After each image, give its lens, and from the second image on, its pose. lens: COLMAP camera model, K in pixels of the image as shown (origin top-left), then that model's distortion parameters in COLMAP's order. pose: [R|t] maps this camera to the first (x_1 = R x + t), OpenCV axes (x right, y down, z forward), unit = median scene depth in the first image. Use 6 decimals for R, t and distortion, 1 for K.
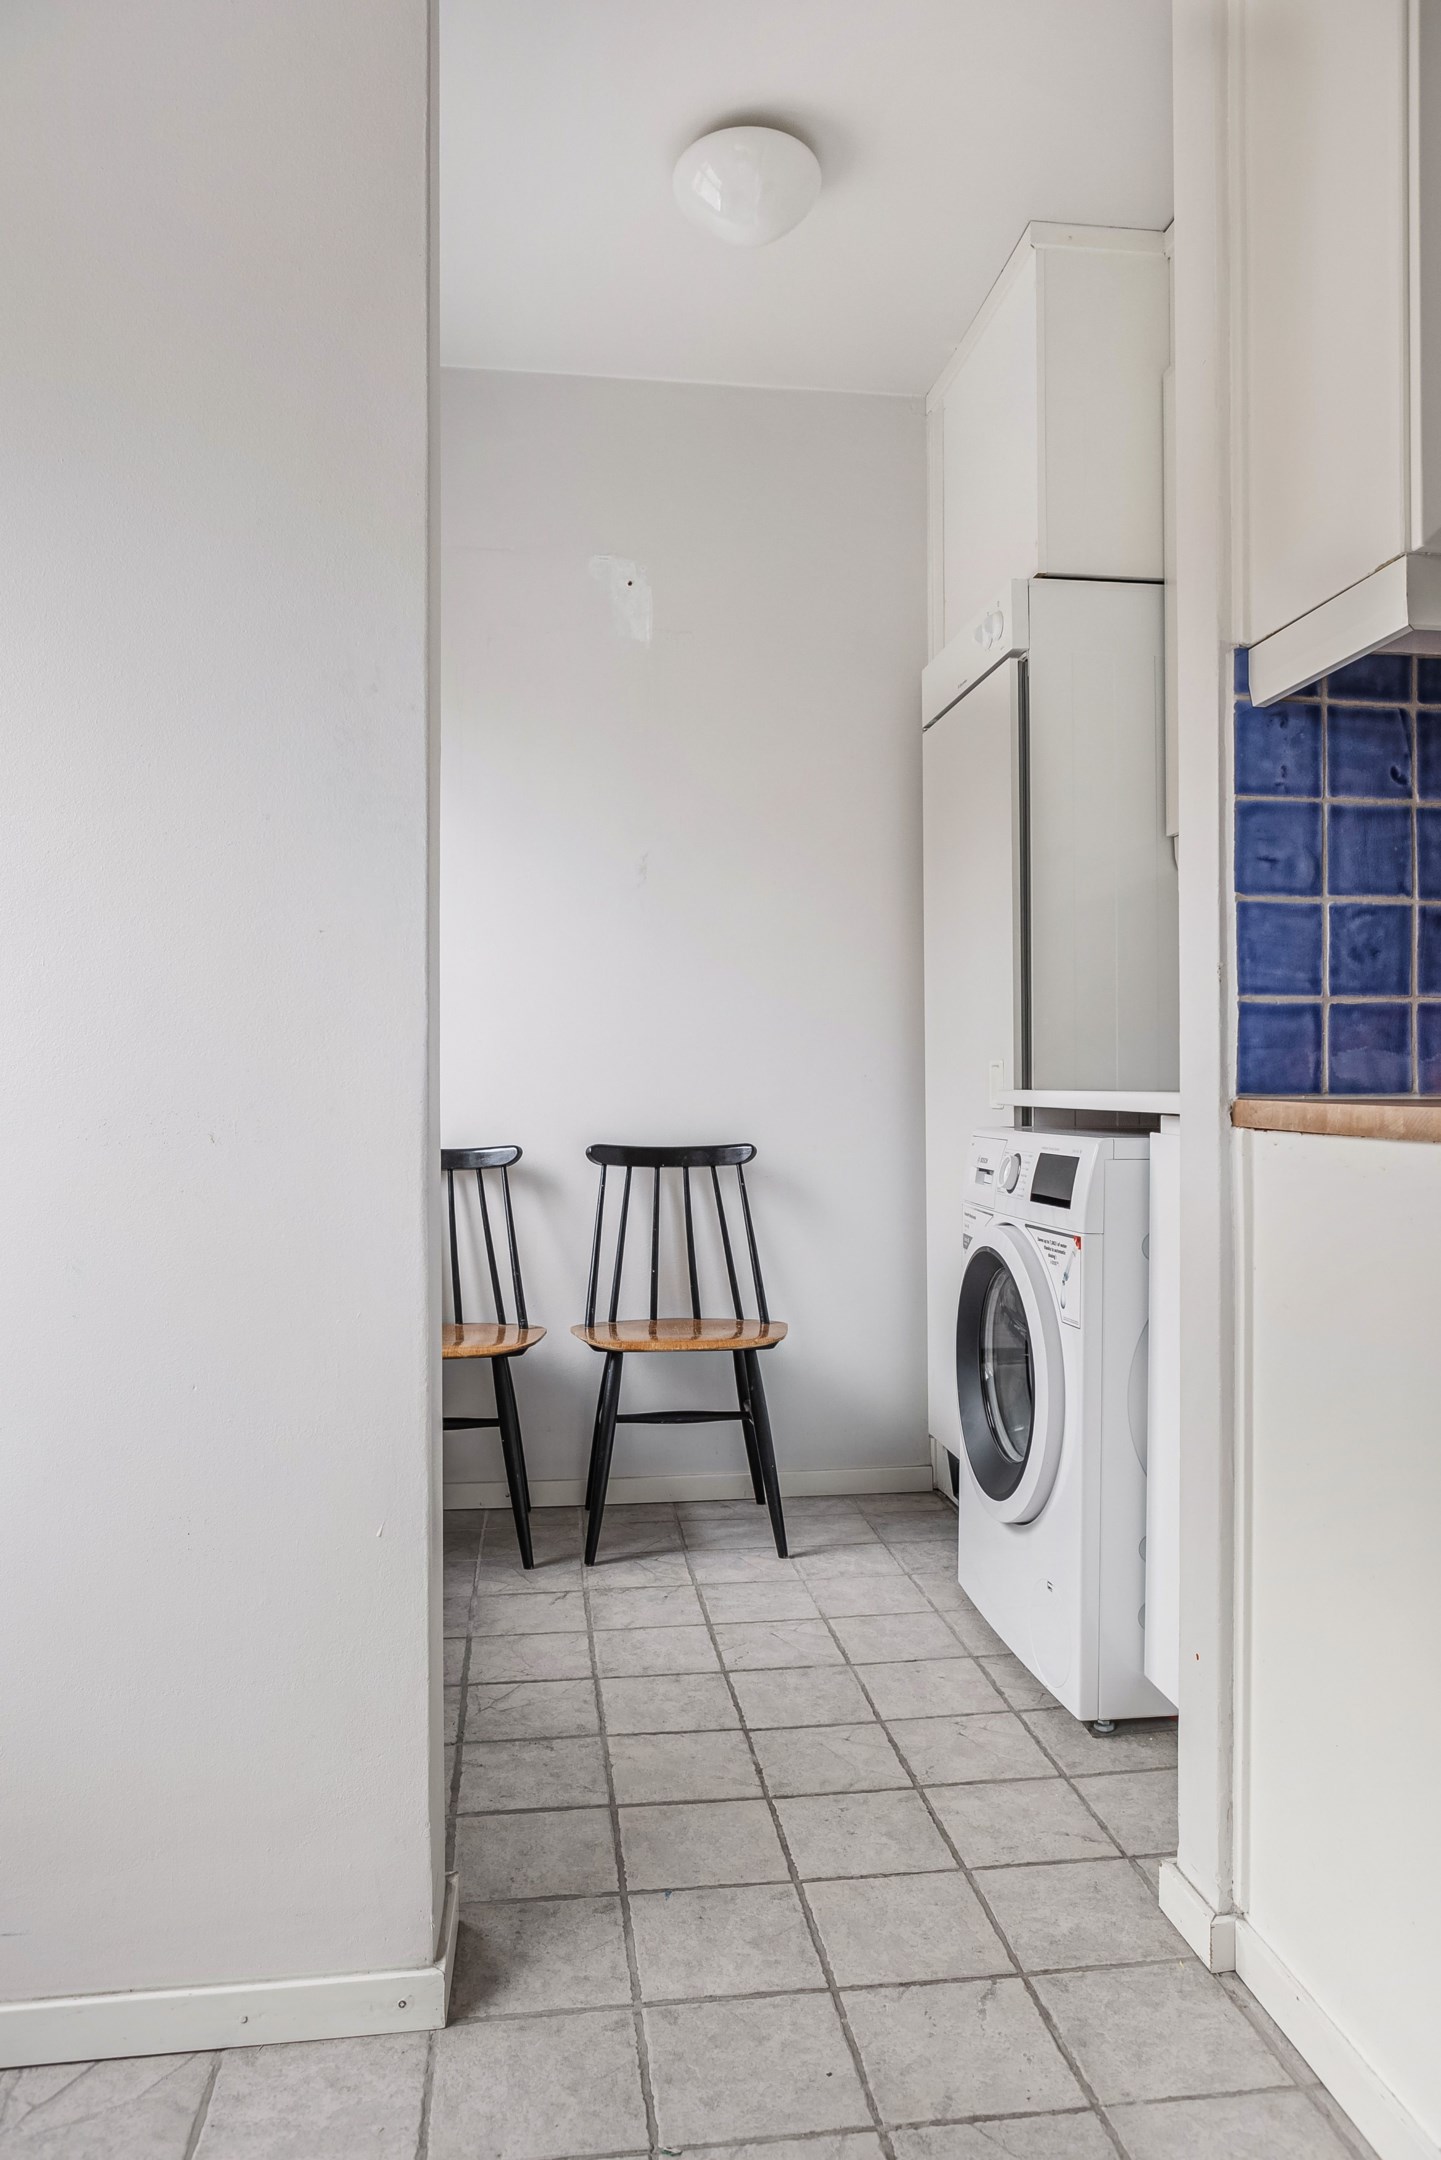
lens RADIAL K [[1487.9, 0, 694.4], [0, 1487.9, 1089.2], [0, 0, 1]] dist [-0.024165, 0.009837]
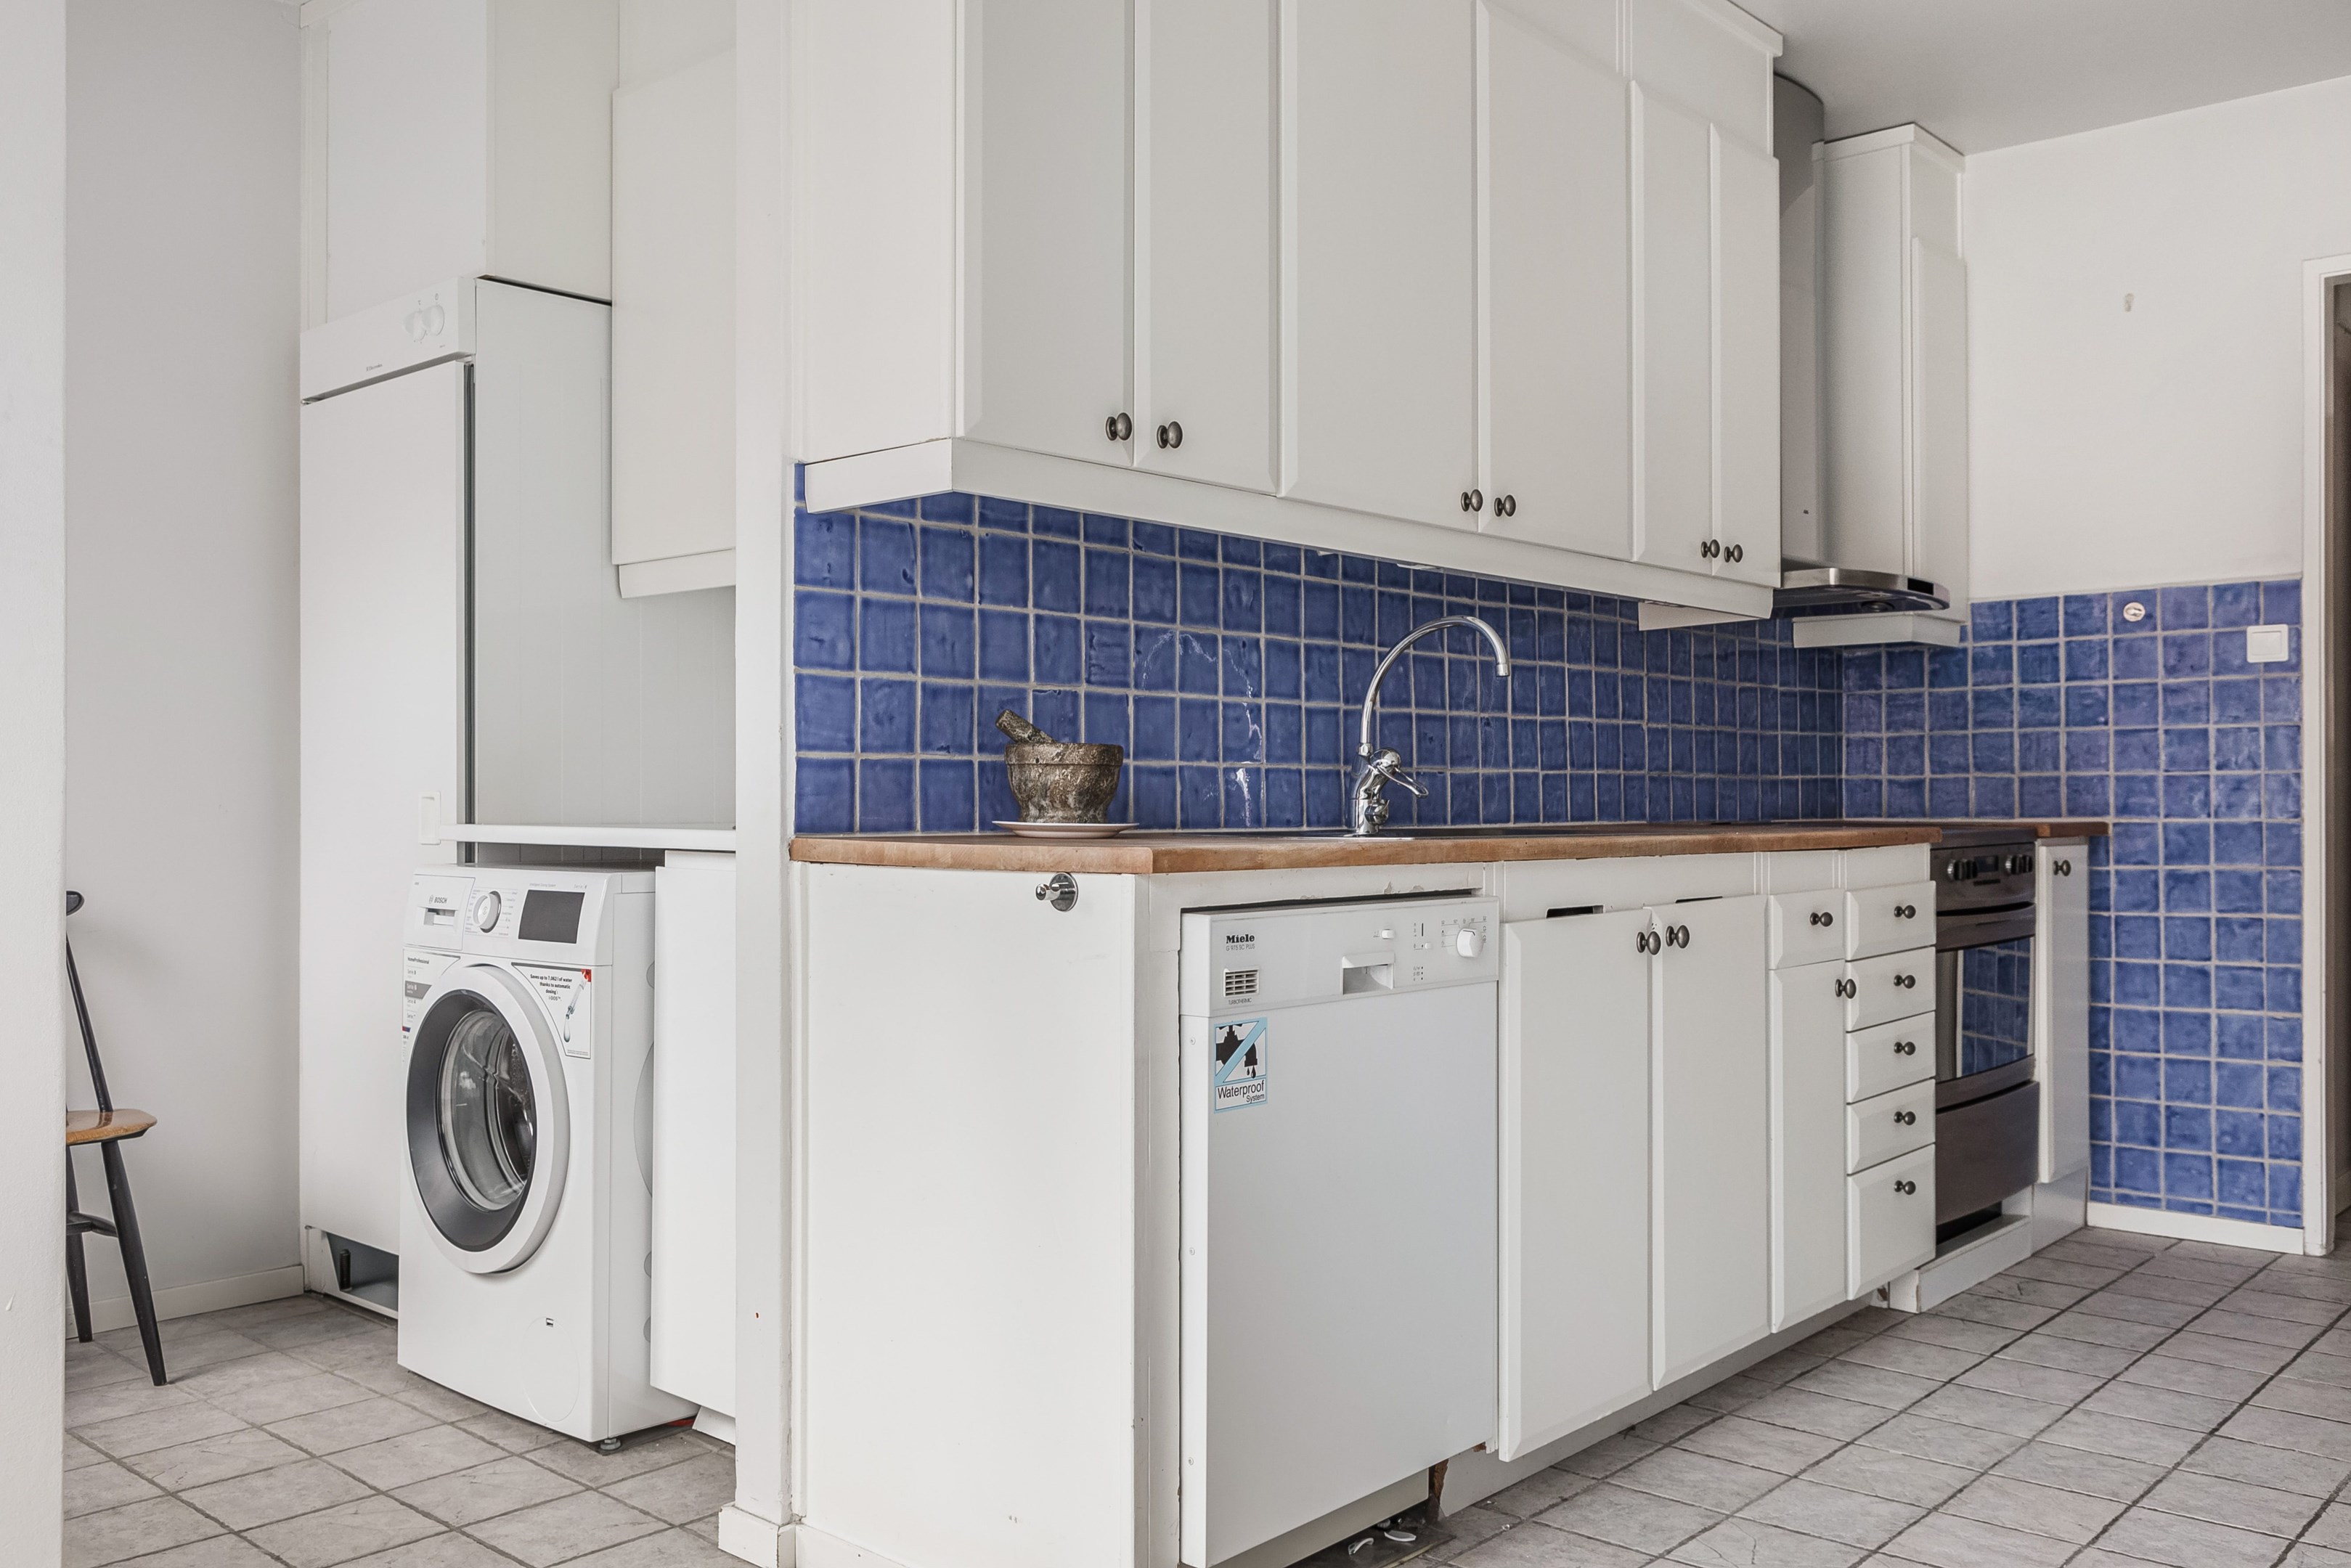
lens RADIAL K [[2047.5, 0, 1180.6], [0, 2047.5, 796.7], [0, 0, 1]] dist [-0.014176, 0.024514]
pose [[0.756984, 0.001316, 0.653432, -0.384892], [0.000946, 0.999995, -0.003110, -0.016926], [-0.653433, 0.002972, 0.756978, -0.367481]]
